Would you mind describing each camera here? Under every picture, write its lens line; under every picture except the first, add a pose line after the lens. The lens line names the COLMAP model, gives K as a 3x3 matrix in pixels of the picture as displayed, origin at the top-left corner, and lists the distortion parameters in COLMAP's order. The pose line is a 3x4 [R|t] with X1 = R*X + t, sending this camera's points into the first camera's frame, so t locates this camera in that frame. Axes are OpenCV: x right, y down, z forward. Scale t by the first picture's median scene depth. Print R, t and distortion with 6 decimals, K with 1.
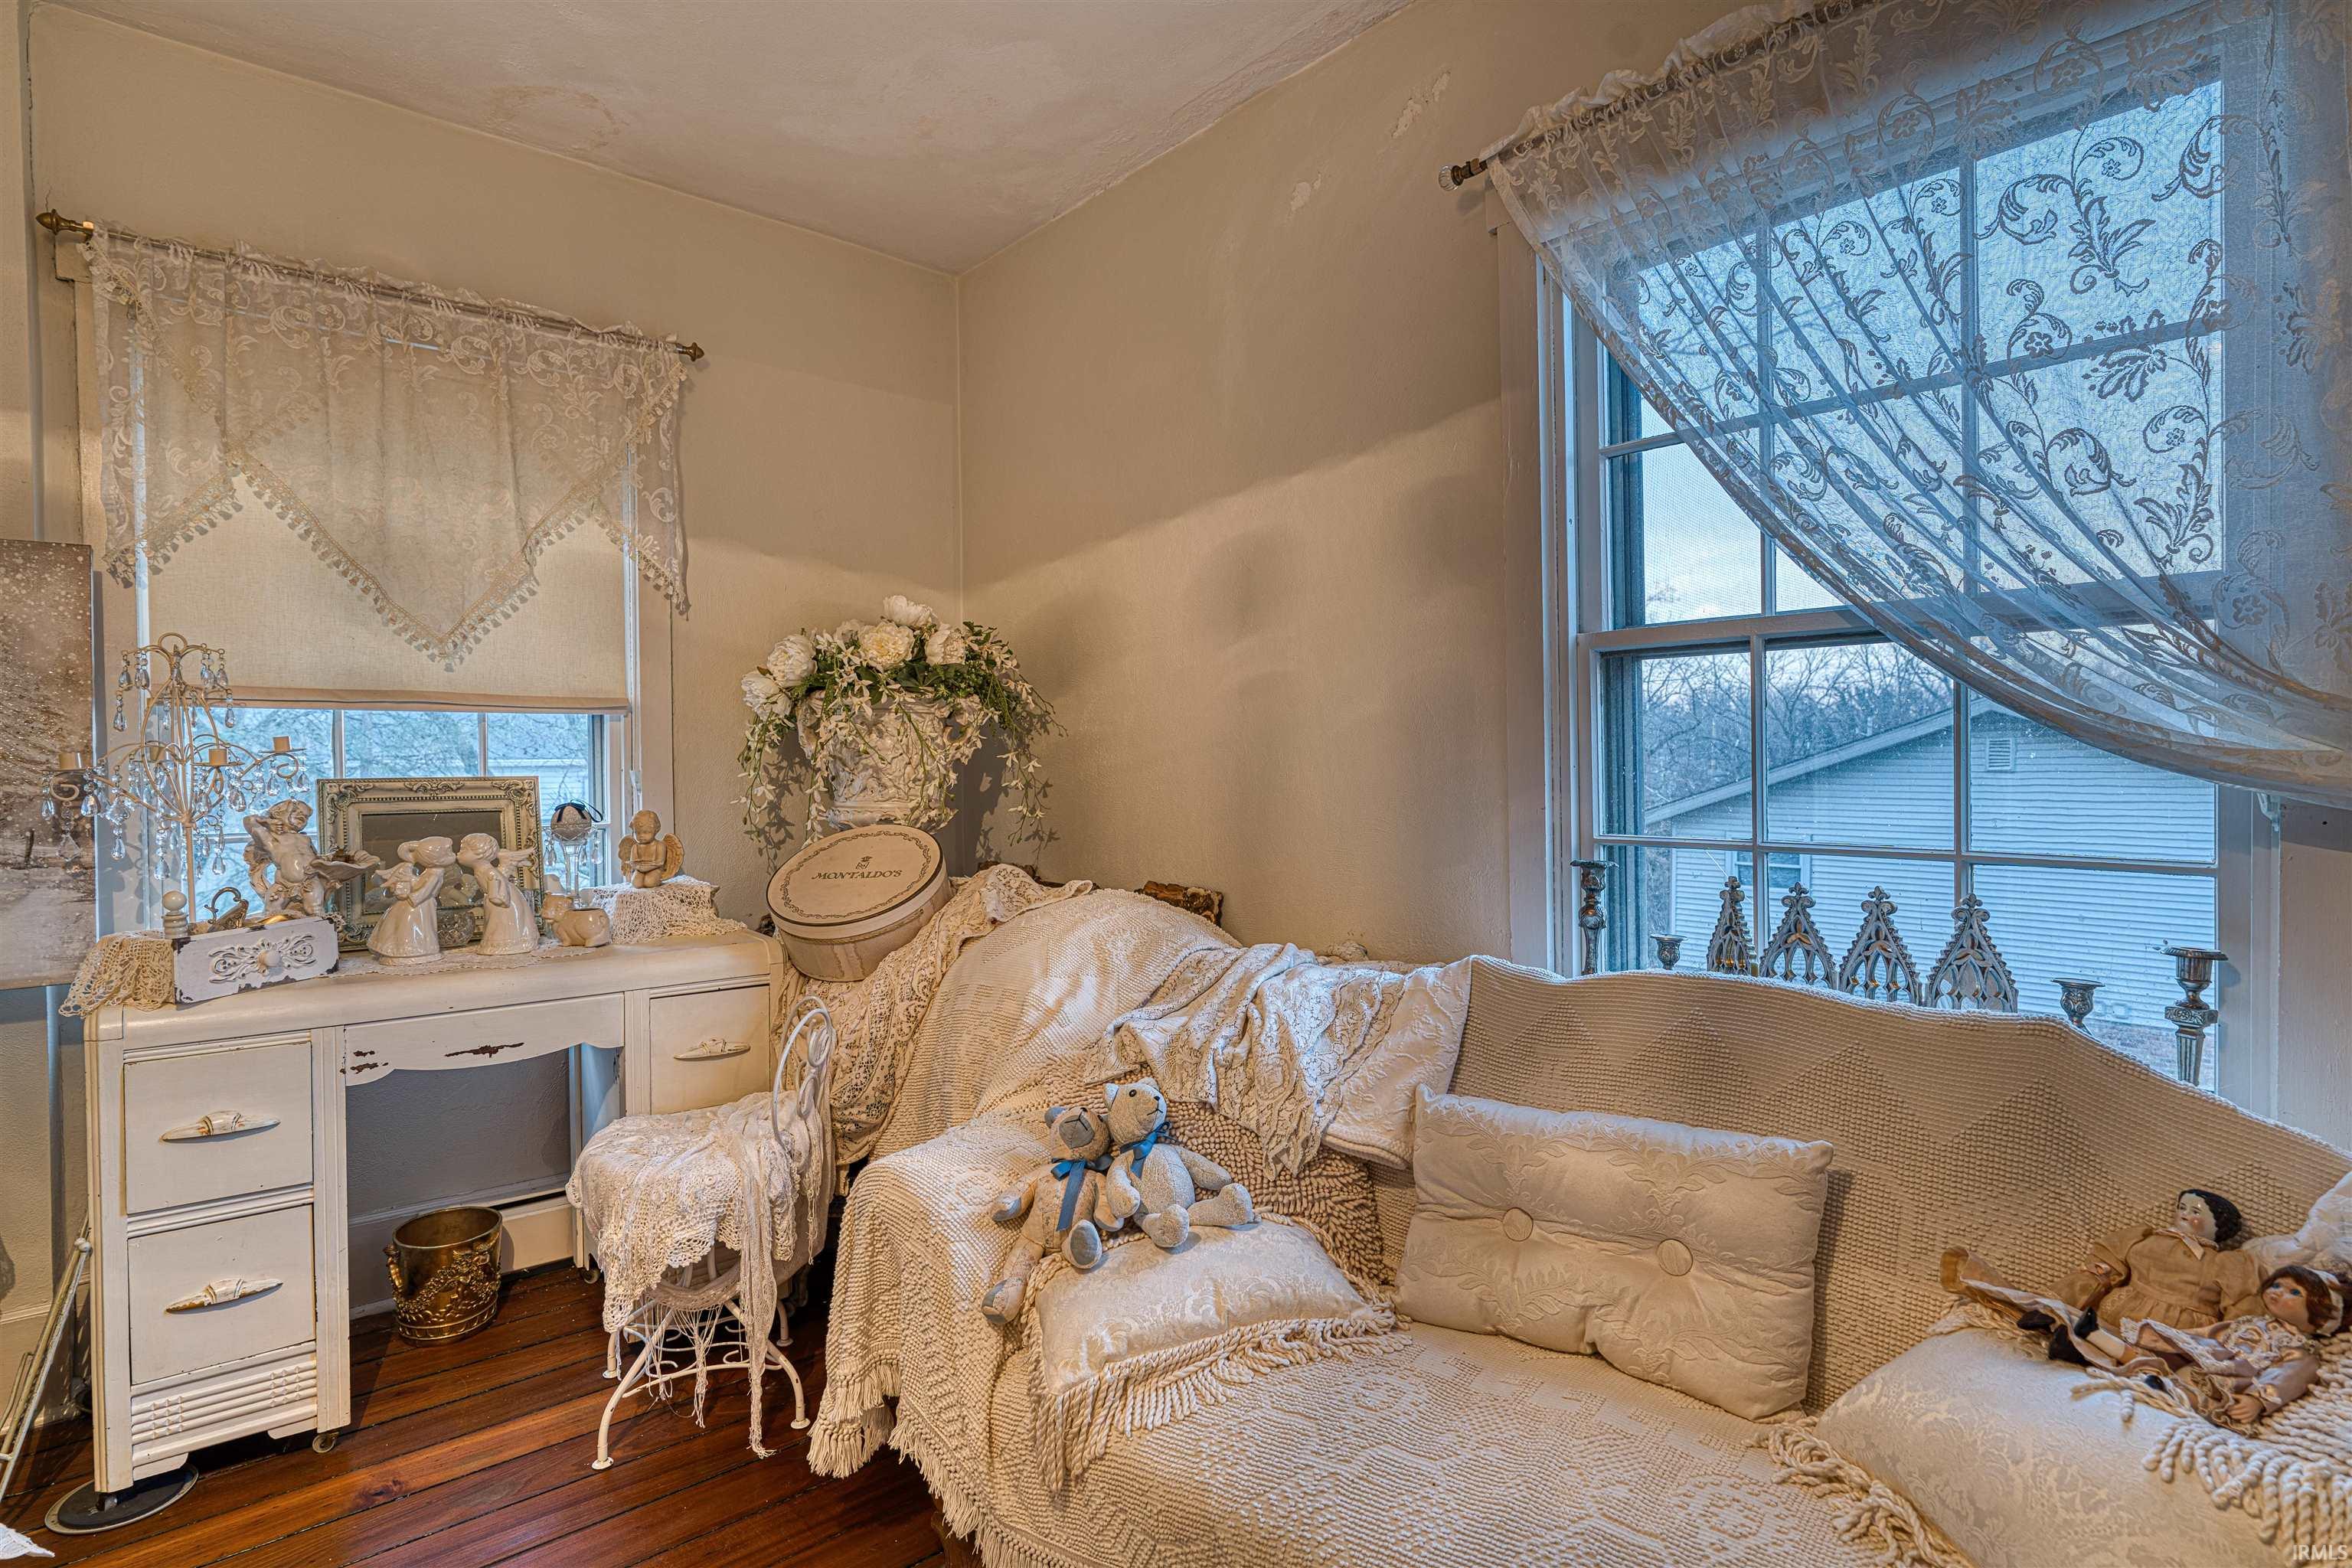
lens RADIAL K [[1209.1, 0, 1177.0], [0, 1209.1, 779.8], [0, 0, 1]] dist [-0.008307, 0.003014]
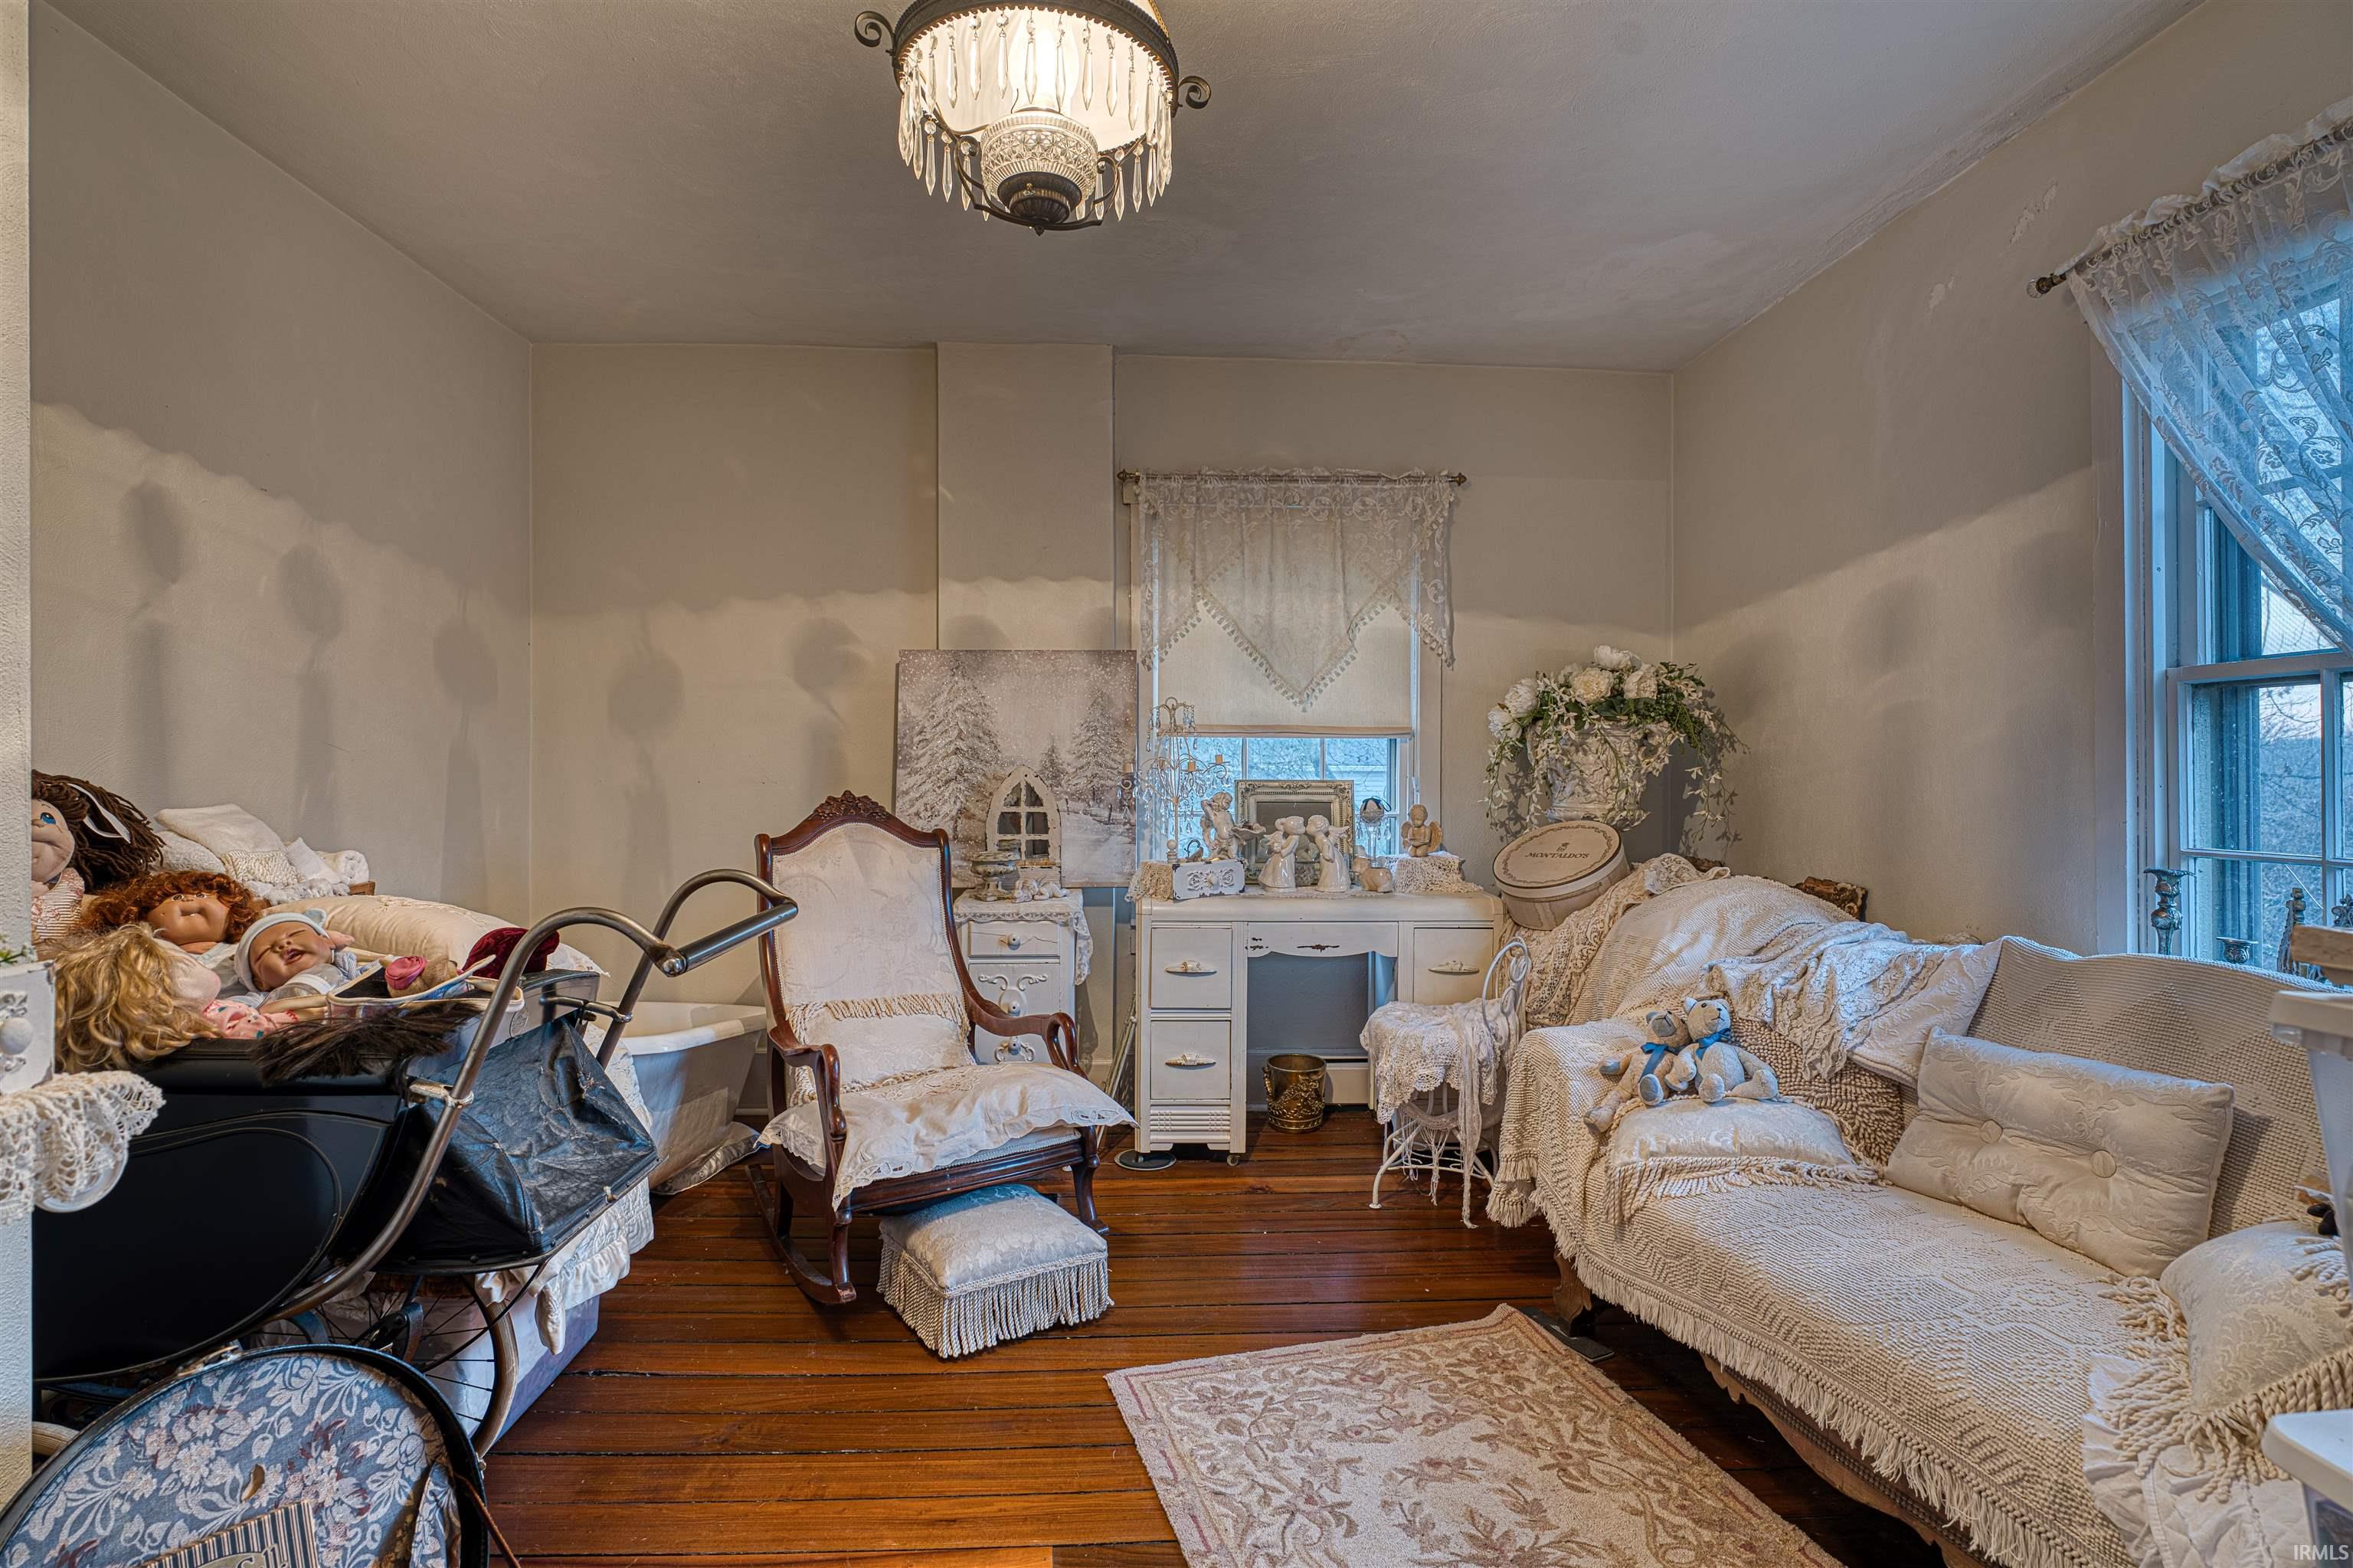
lens RADIAL K [[1209.7, 0, 1177.5], [0, 1209.7, 779.8], [0, 0, 1]] dist [-0.008307, 0.003014]
pose [[0.796791, 0.015873, -0.604047, 0.265339], [-0.019819, 0.999804, 0.000130, 0.001050], [0.603930, 0.011868, 0.796949, -0.431657]]
